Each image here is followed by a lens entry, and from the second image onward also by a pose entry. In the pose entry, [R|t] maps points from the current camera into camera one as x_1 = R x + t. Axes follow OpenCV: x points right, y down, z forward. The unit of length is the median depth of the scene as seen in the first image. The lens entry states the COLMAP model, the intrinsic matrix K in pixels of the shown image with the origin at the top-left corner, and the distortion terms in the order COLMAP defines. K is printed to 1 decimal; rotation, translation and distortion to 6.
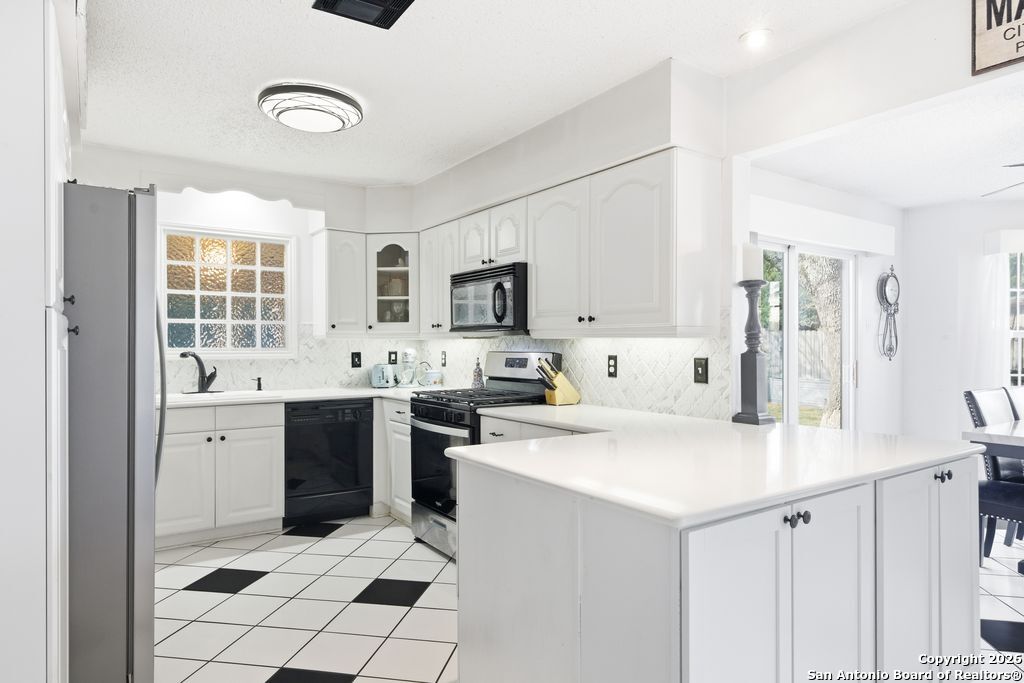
lens RADIAL K [[603.9, 0, 500.0], [0, 603.9, 350.2], [0, 0, 1]] dist [0.004254, -0.001254]
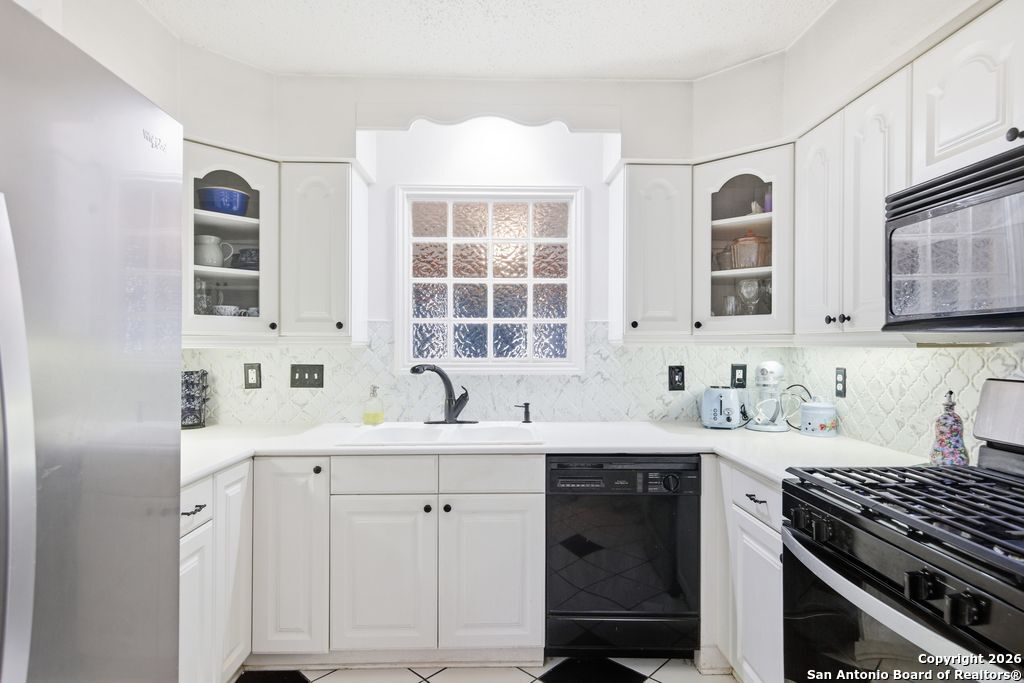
lens RADIAL K [[603.9, 0, 500.0], [0, 603.9, 350.2], [0, 0, 1]] dist [0.004254, -0.001254]
pose [[0.853439, 0.005760, -0.521160, -0.076535], [-0.006628, 0.999978, 0.000198, -0.013068], [0.521150, 0.003286, 0.853459, 0.415021]]
